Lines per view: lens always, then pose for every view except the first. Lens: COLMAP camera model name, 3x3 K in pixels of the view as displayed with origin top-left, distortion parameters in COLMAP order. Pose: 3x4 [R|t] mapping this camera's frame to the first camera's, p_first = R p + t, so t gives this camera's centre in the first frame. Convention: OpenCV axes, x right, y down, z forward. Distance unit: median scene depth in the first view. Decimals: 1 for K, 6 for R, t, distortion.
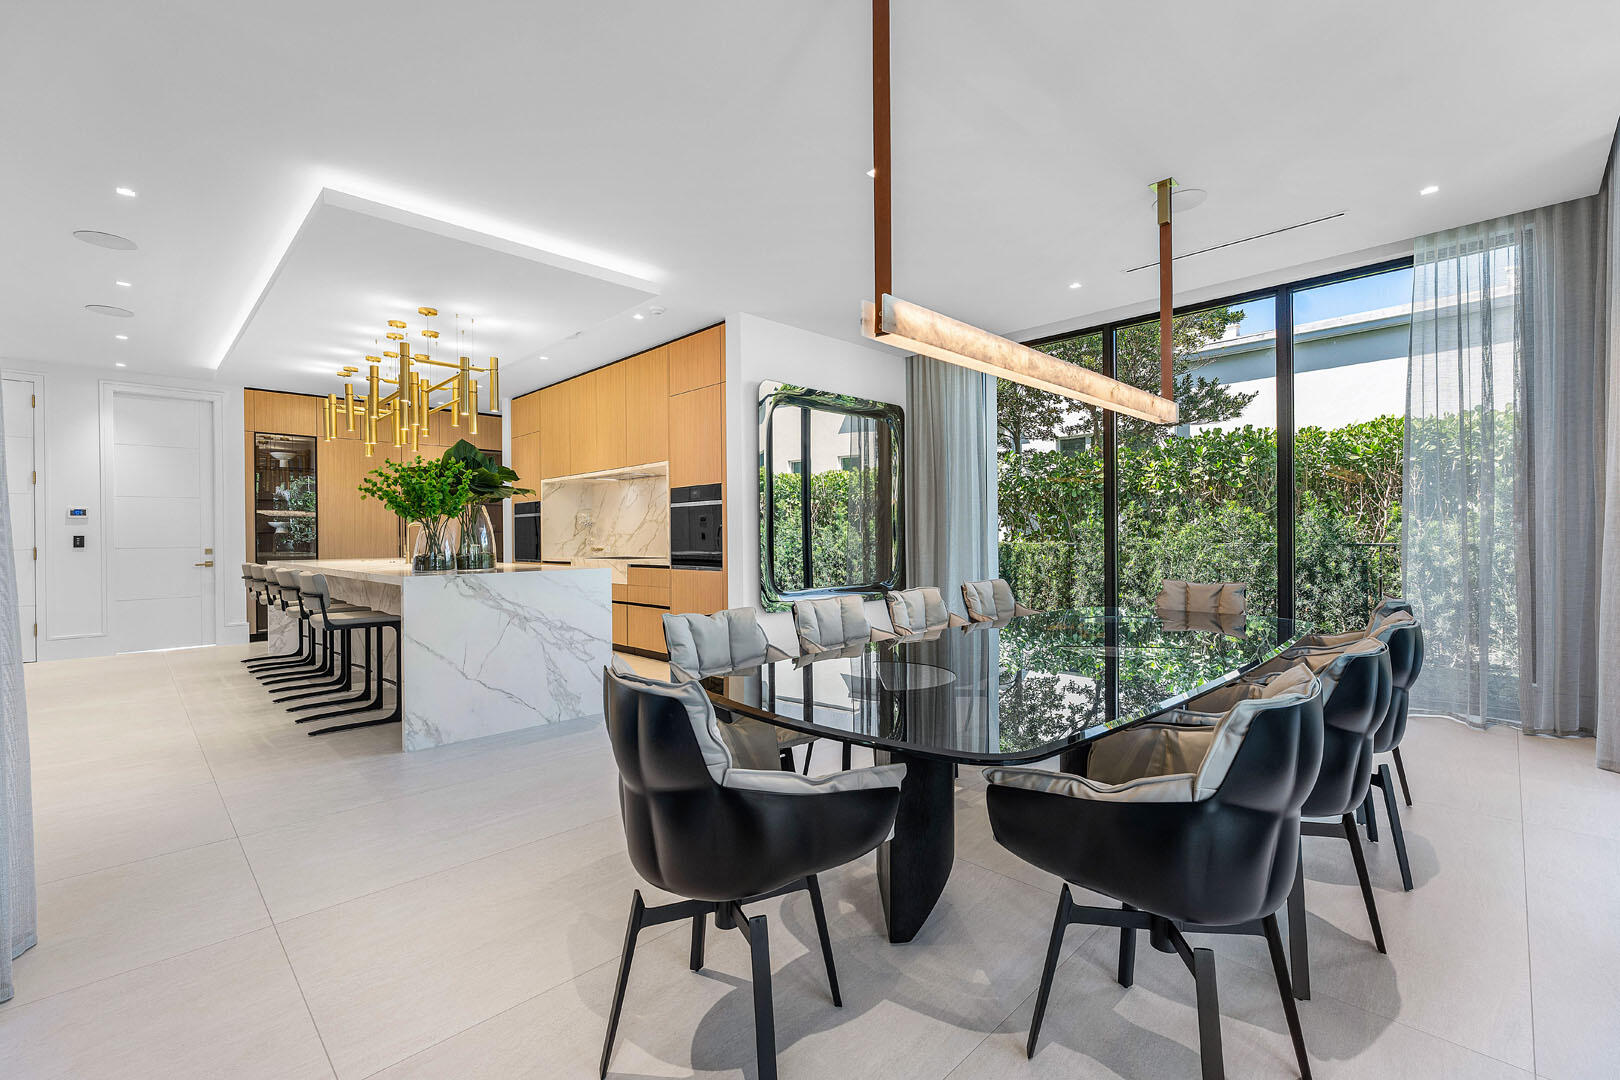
lens RADIAL K [[703.5, 0, 823.7], [0, 703.5, 537.9], [0, 0, 1]] dist [0.011349, 0.000721]
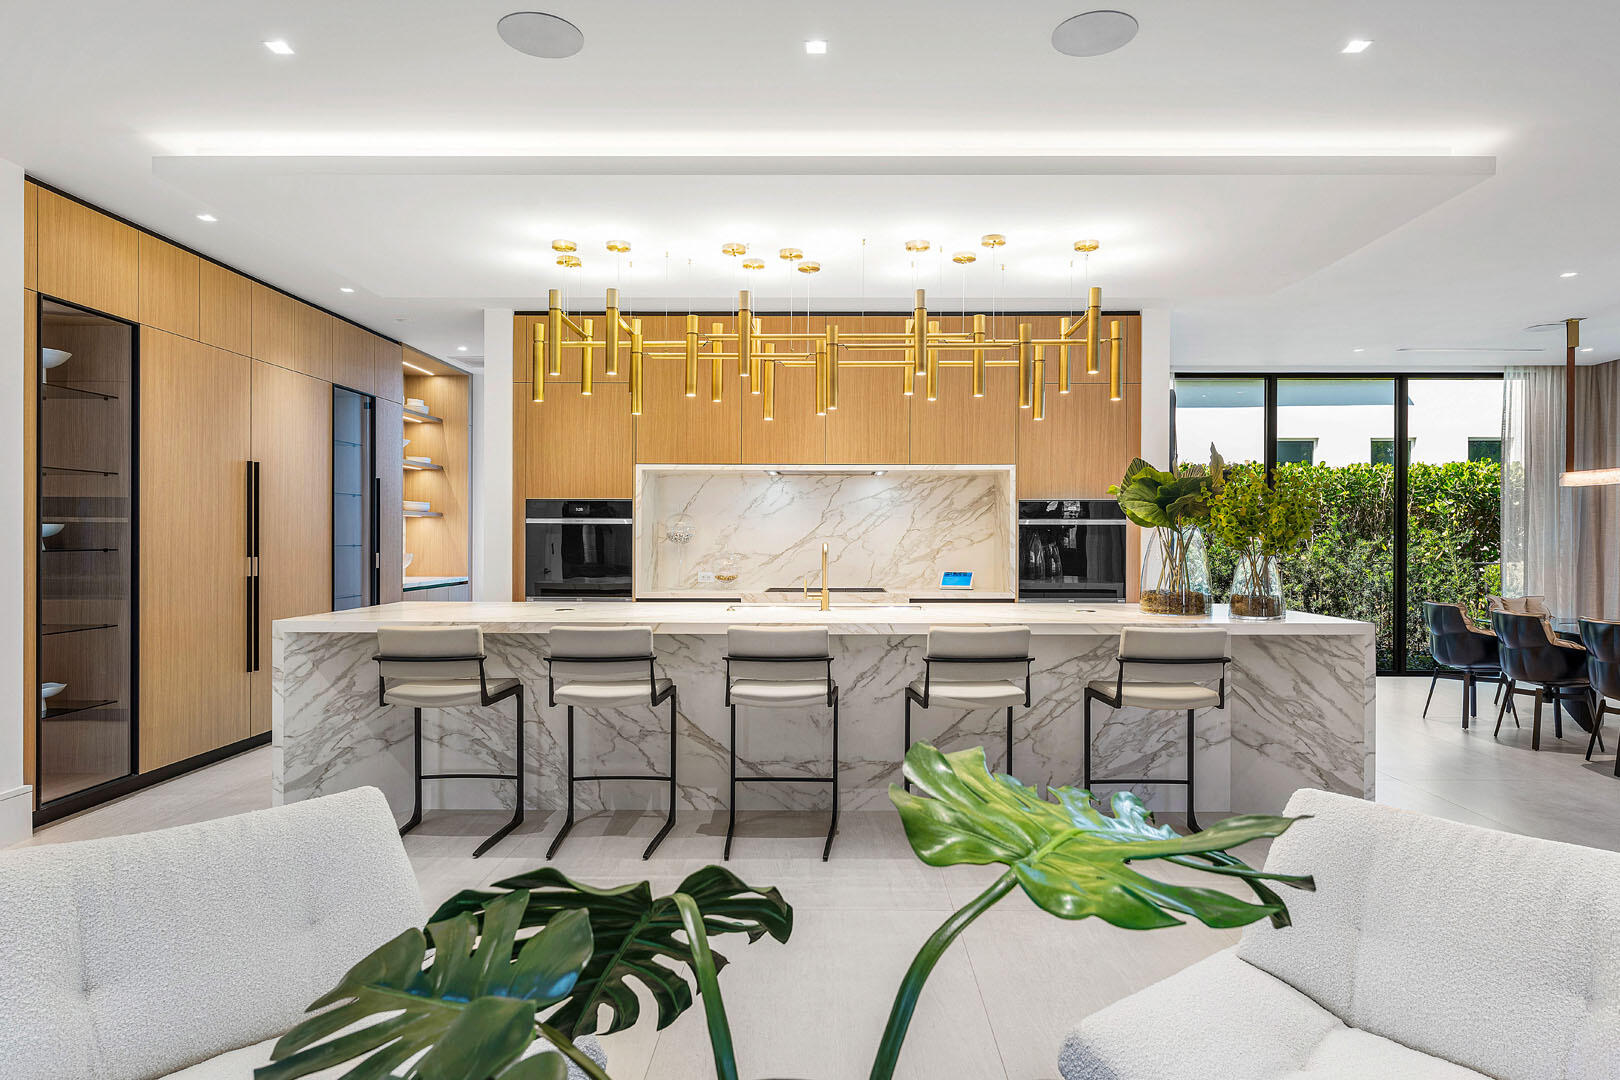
lens RADIAL K [[922.0, 0, 836.5], [0, 922.0, 540.2], [0, 0, 1]] dist [-0.001540, -0.001555]
pose [[0.695956, 0.010931, 0.718002, -1.091186], [-0.005946, 0.999938, -0.009461, -0.014377], [-0.718060, 0.002315, 0.695977, 0.424298]]
